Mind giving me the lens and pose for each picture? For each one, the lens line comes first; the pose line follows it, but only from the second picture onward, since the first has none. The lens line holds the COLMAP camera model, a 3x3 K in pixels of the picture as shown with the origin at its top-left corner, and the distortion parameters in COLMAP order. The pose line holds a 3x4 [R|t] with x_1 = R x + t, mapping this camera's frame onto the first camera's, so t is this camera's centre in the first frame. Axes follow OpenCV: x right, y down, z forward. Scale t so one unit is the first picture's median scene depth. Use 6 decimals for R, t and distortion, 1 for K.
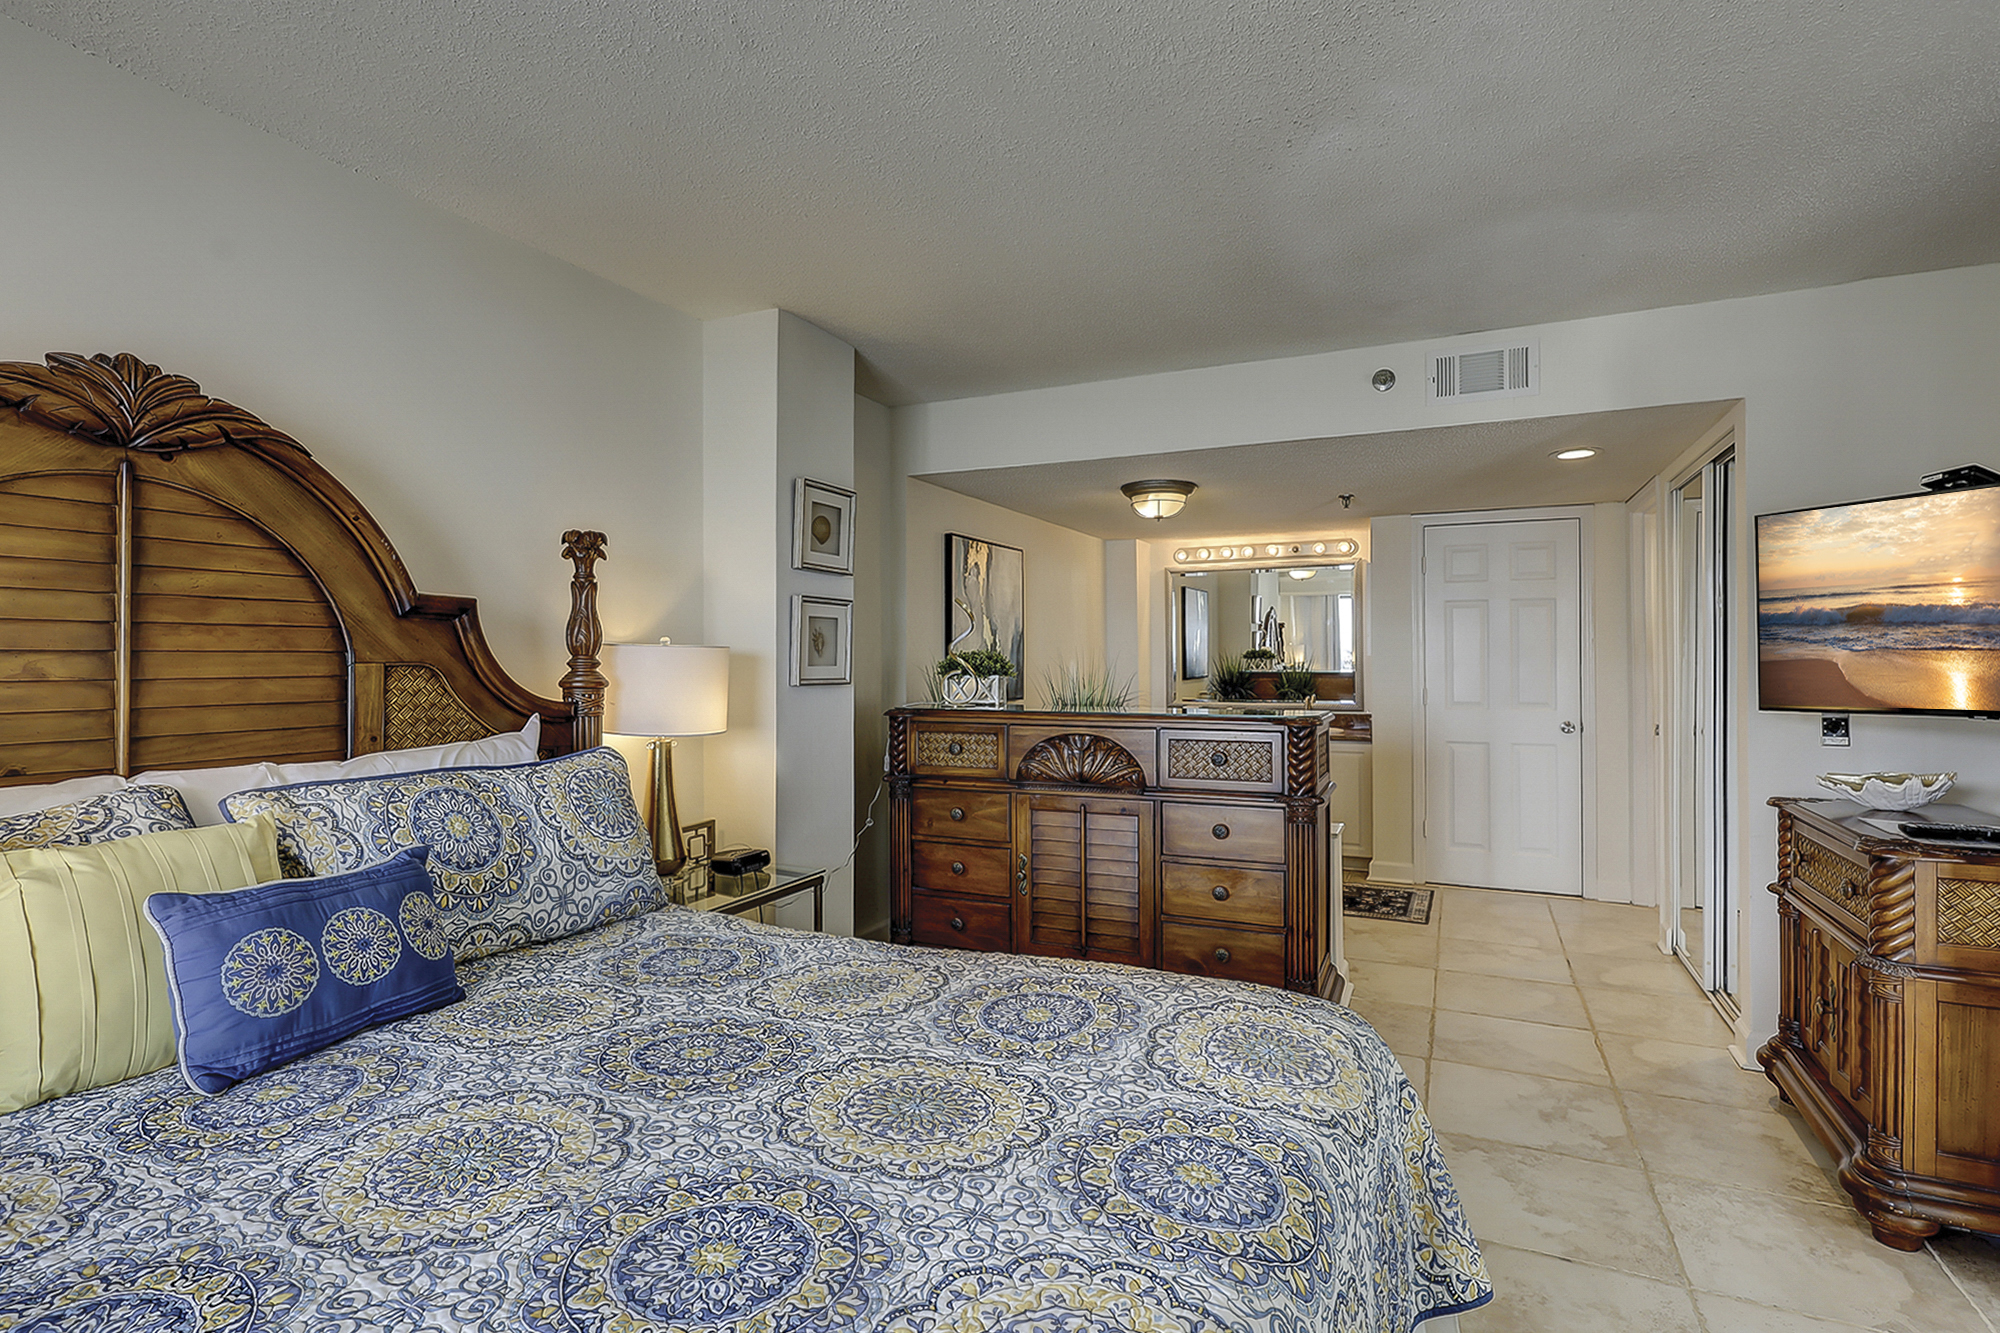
lens RADIAL K [[966.9, 0, 1000.0], [0, 966.9, 666.5], [0, 0, 1]] dist [-0.004629, -0.000228]
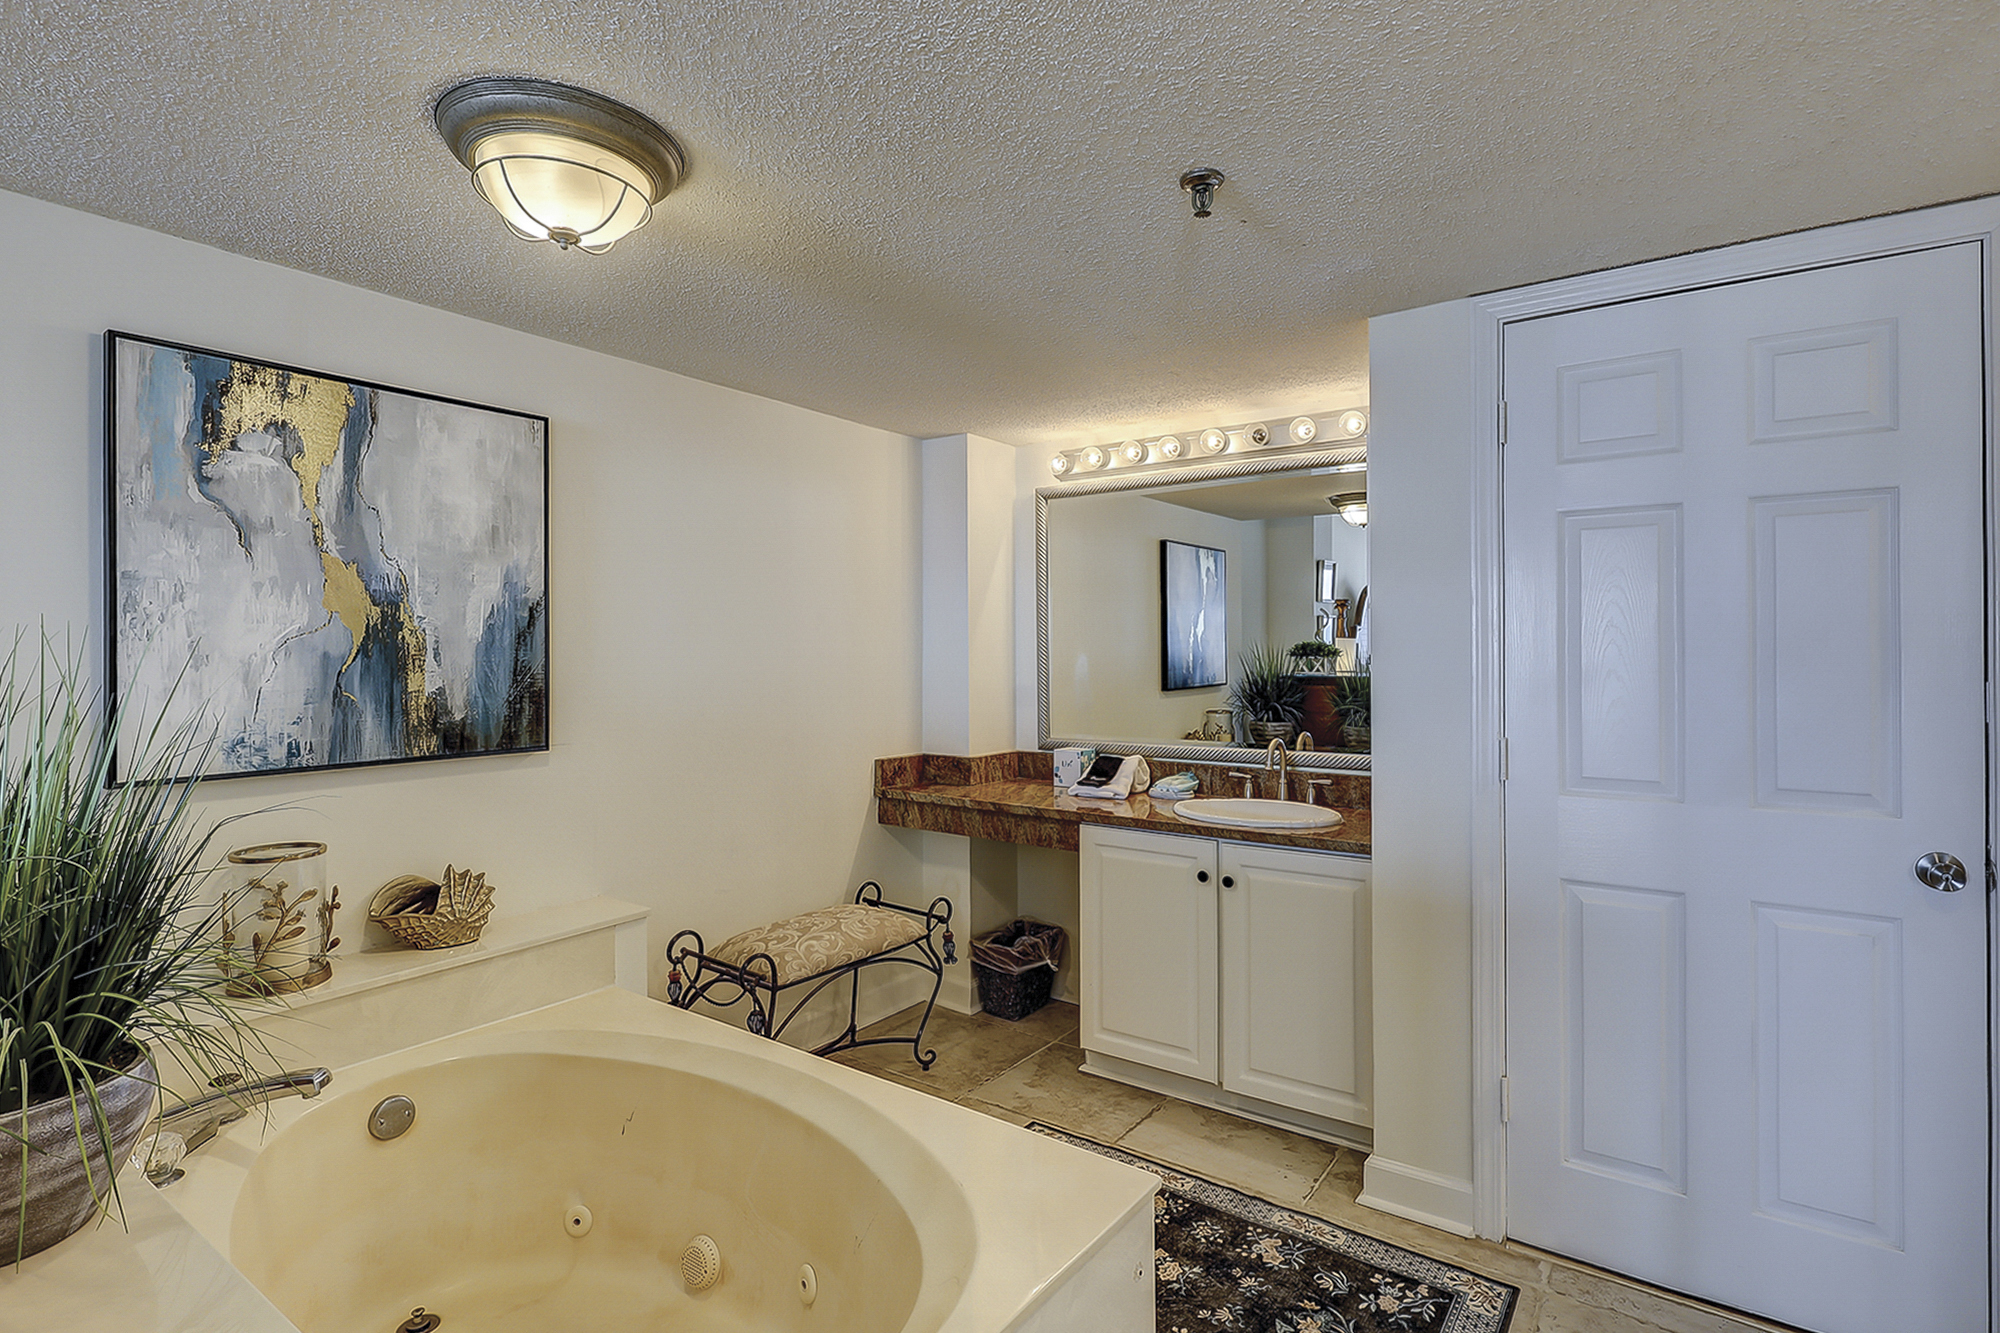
lens RADIAL K [[968.5, 0, 995.7], [0, 968.5, 645.0], [0, 0, 1]] dist [-0.005513, 0.000285]
pose [[0.985527, 0.002772, -0.169498, 0.612811], [-0.005402, 0.999872, -0.015058, -0.016728], [0.169435, 0.015756, 0.985415, 1.172412]]
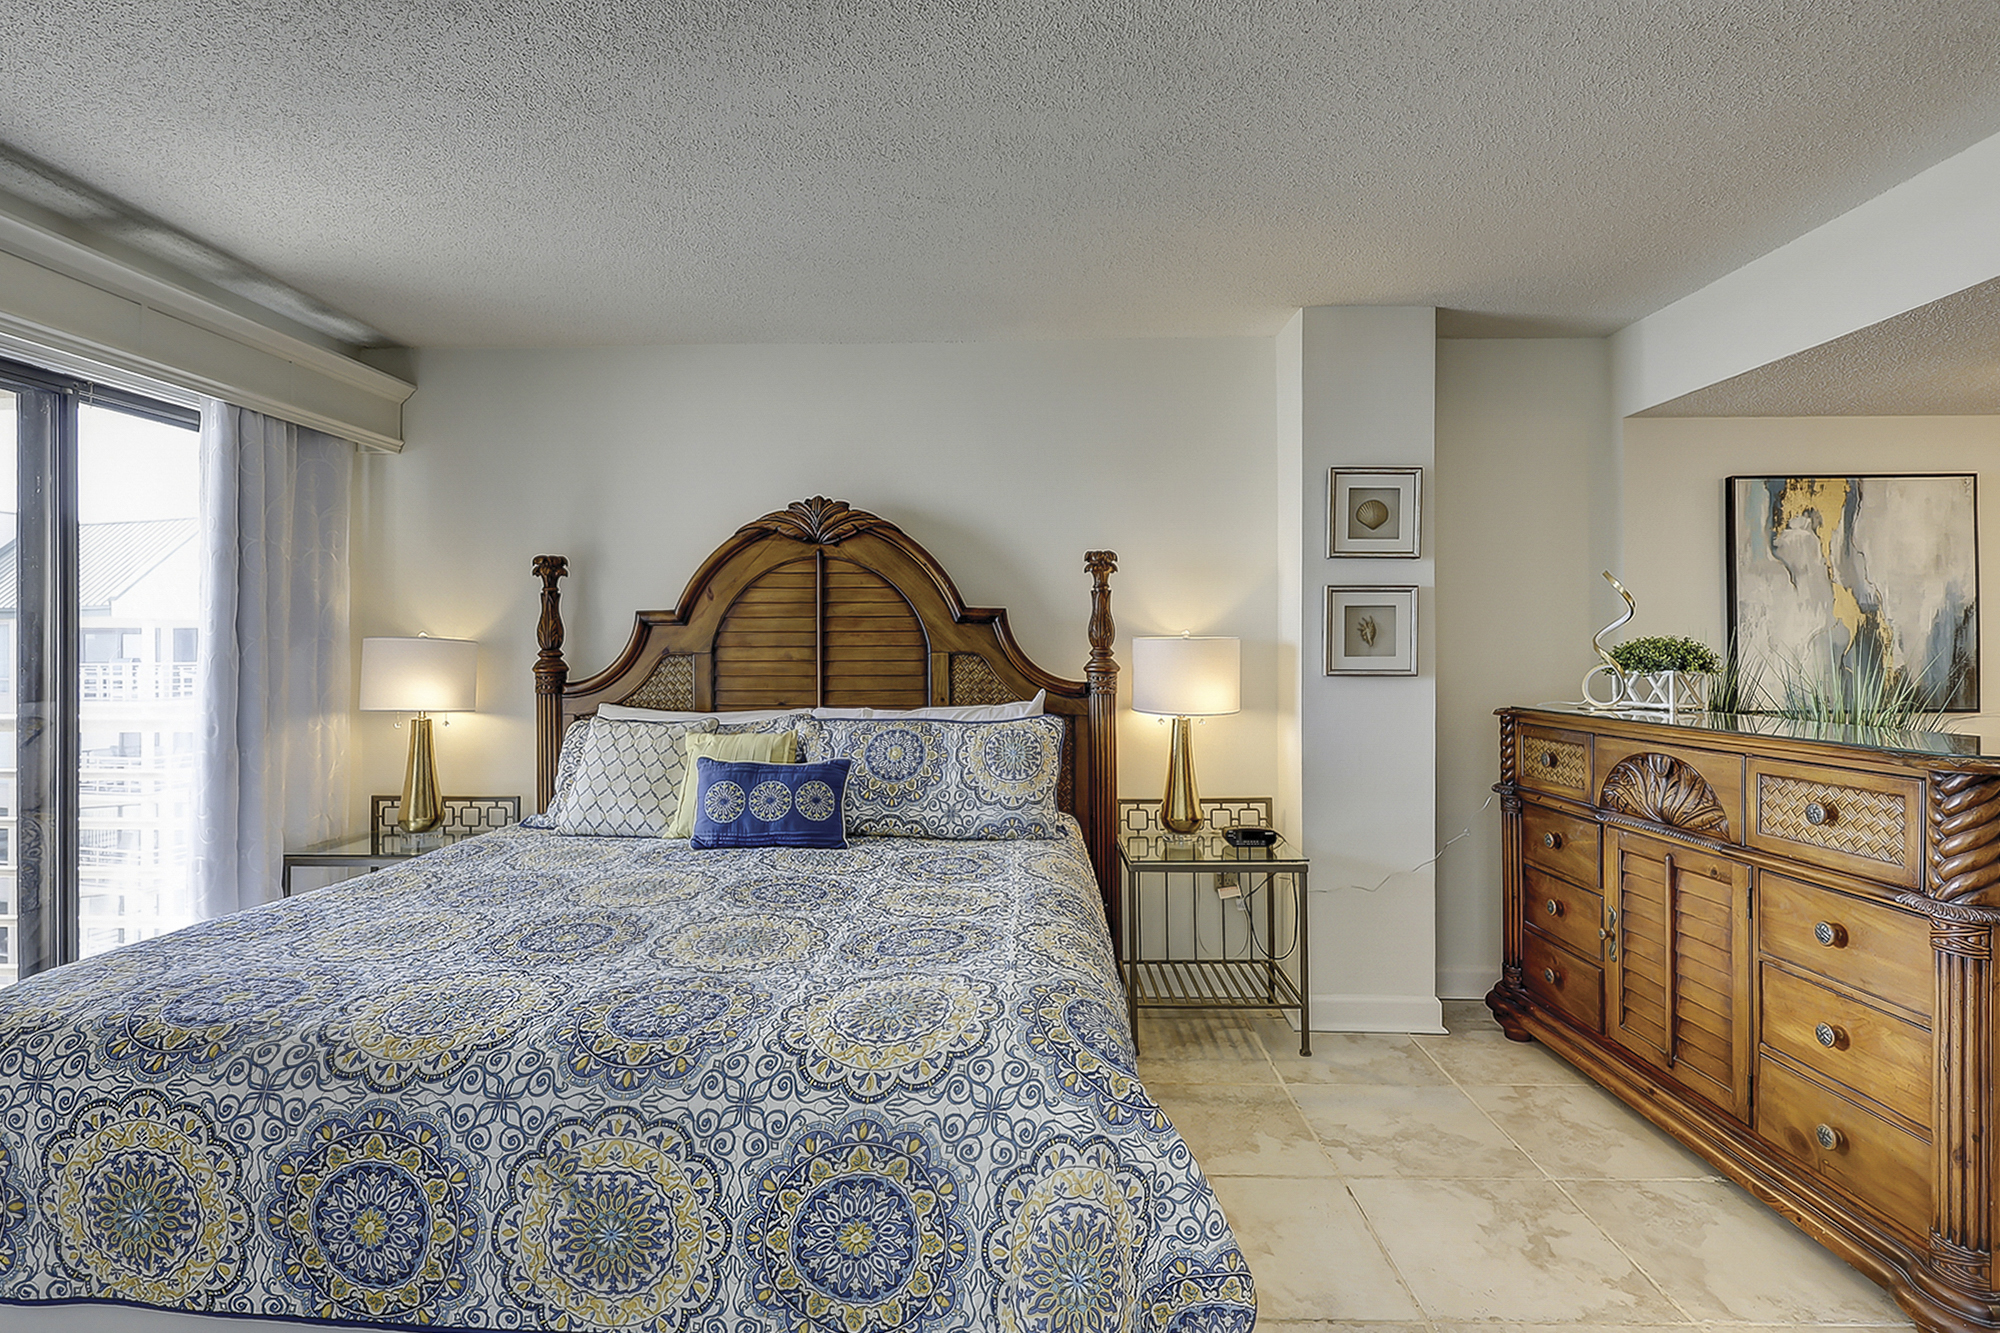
lens RADIAL K [[968.5, 0, 995.7], [0, 968.5, 645.0], [0, 0, 1]] dist [-0.005513, 0.000285]
pose [[0.409839, -0.002916, -0.912153, 0.663094], [-0.003810, 0.999981, -0.004909, -0.006289], [0.912150, 0.005488, 0.409820, 0.323634]]
